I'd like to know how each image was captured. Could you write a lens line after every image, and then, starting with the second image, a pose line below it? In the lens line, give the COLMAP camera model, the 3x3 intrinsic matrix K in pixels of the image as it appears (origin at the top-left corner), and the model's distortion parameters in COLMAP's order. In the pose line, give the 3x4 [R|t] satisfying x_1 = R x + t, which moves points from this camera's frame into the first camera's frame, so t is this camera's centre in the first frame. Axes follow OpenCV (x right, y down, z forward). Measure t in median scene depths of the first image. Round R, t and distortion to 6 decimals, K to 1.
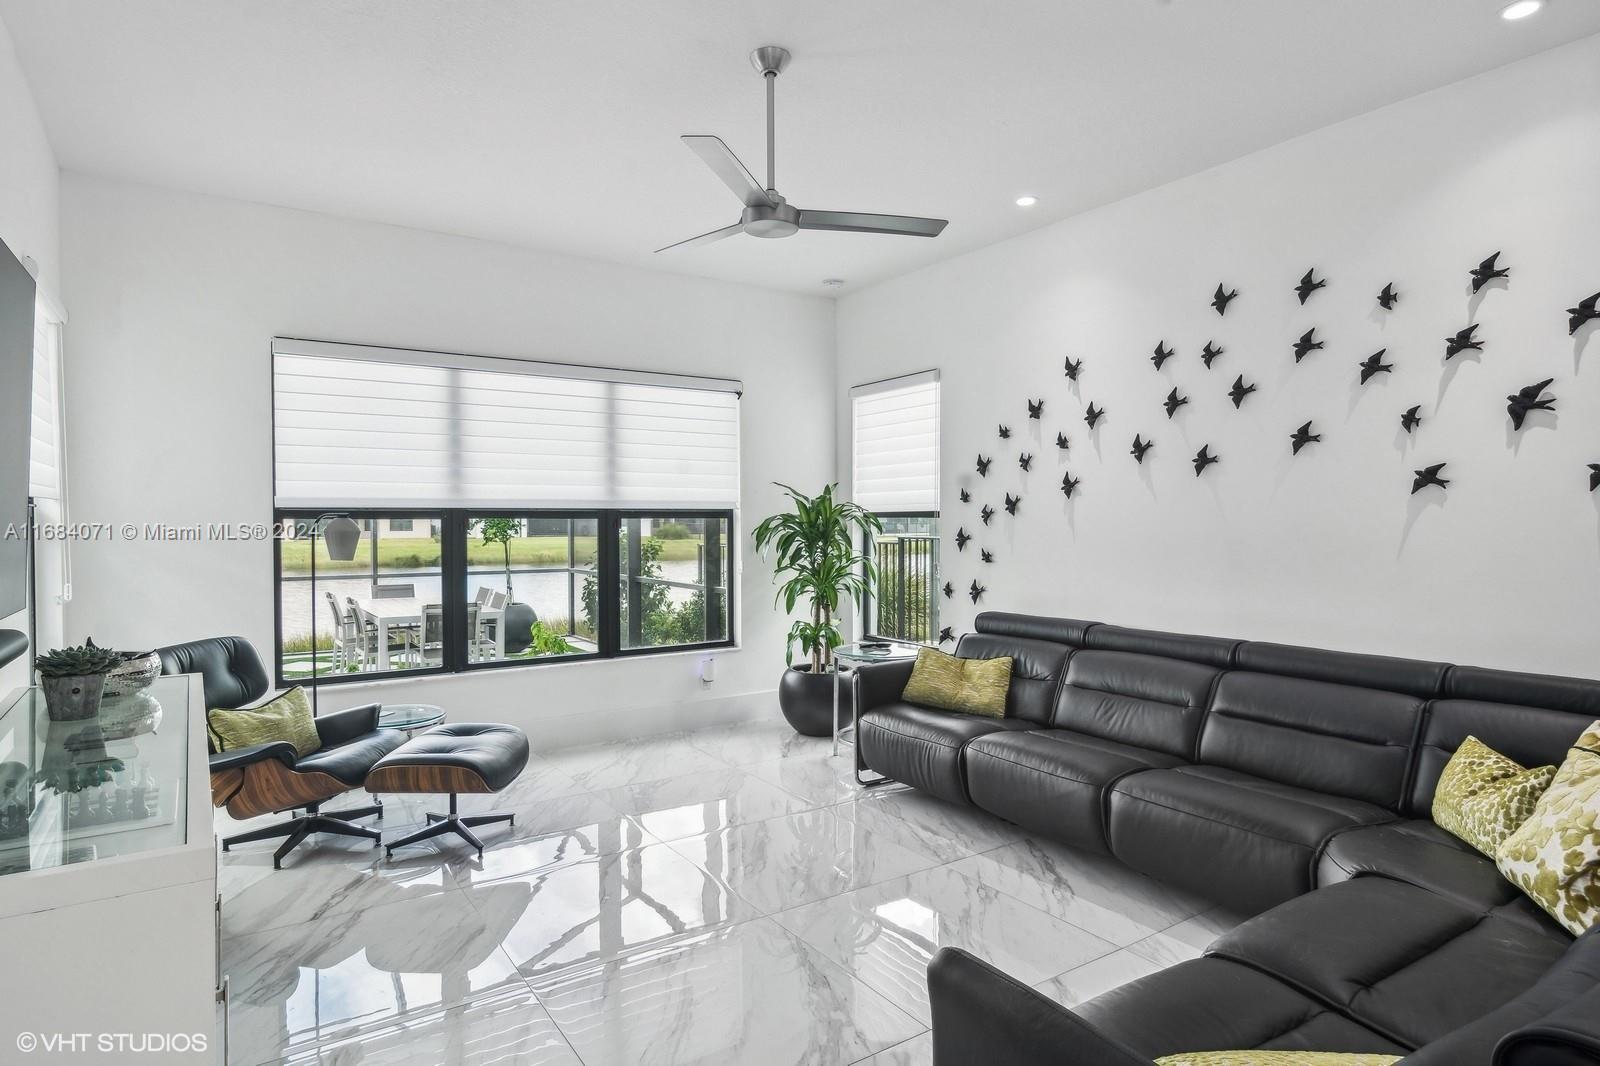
lens RADIAL K [[882.2, 0, 796.3], [0, 882.2, 544.2], [0, 0, 1]] dist [-0.000469, 0.002710]
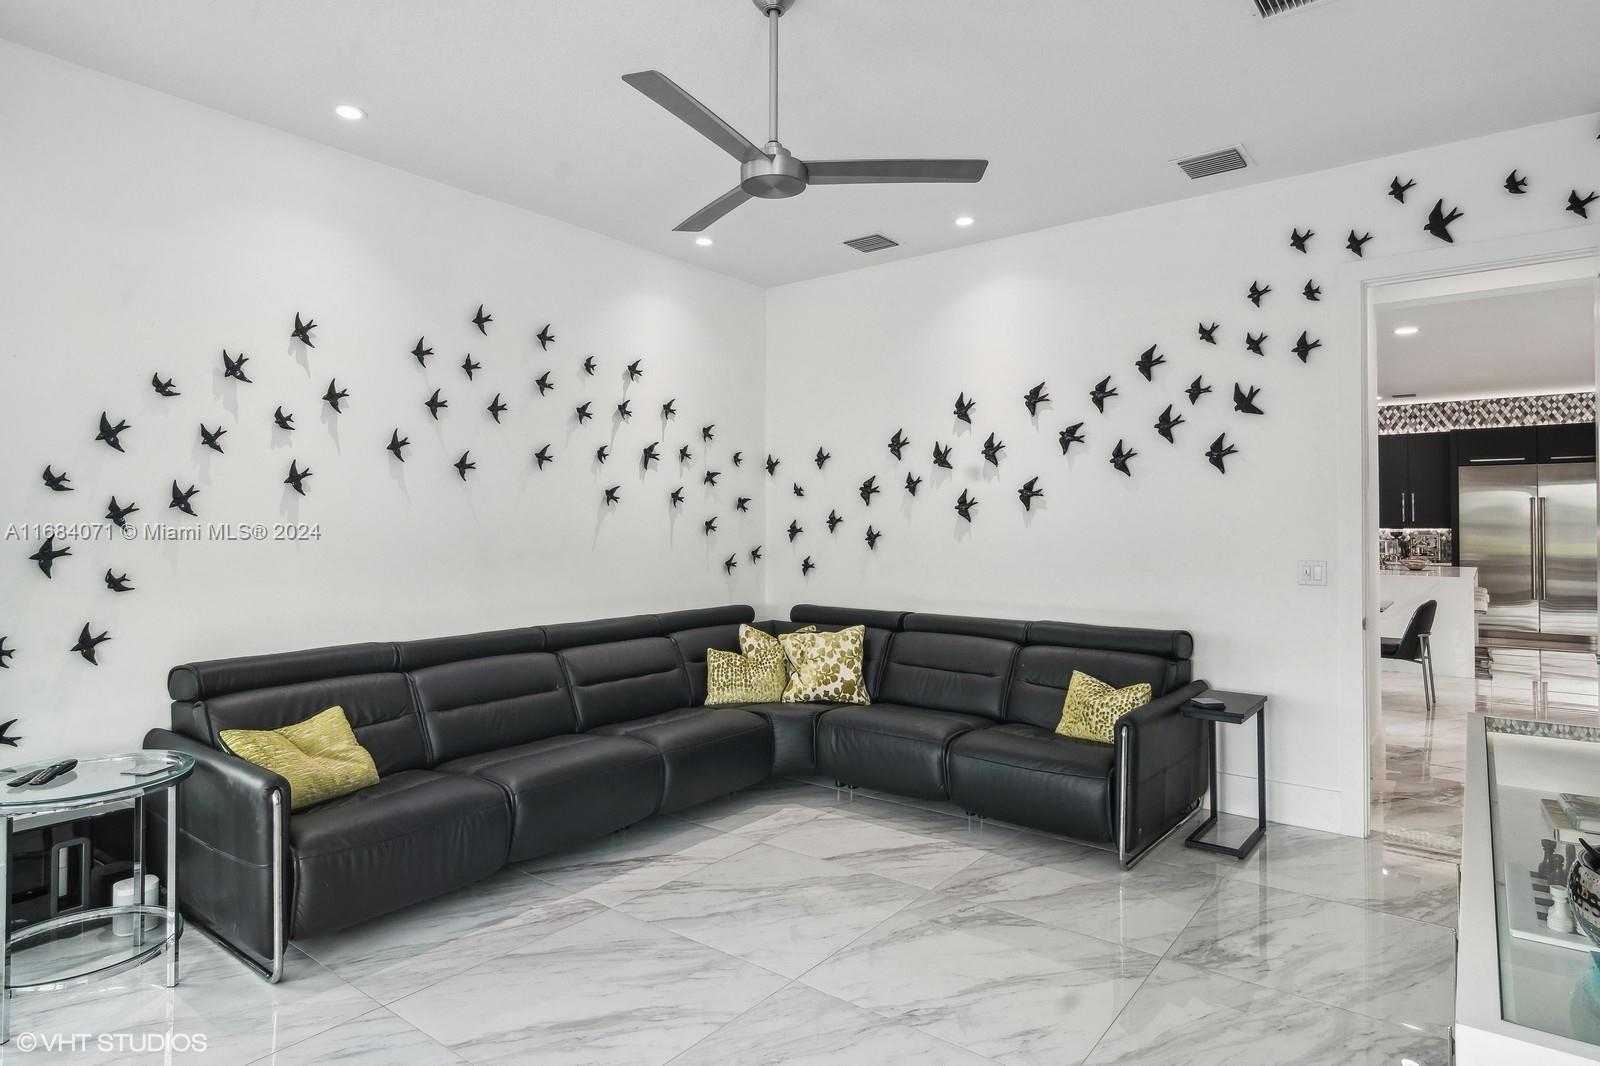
lens RADIAL K [[882.2, 0, 794.4], [0, 882.2, 518.2], [0, 0, 1]] dist [-0.000469, 0.002710]
pose [[-0.303509, 0.009939, 0.952777, -0.664351], [0.027957, 0.999608, -0.001521, -0.021037], [-0.952418, 0.026175, -0.303668, 0.968048]]
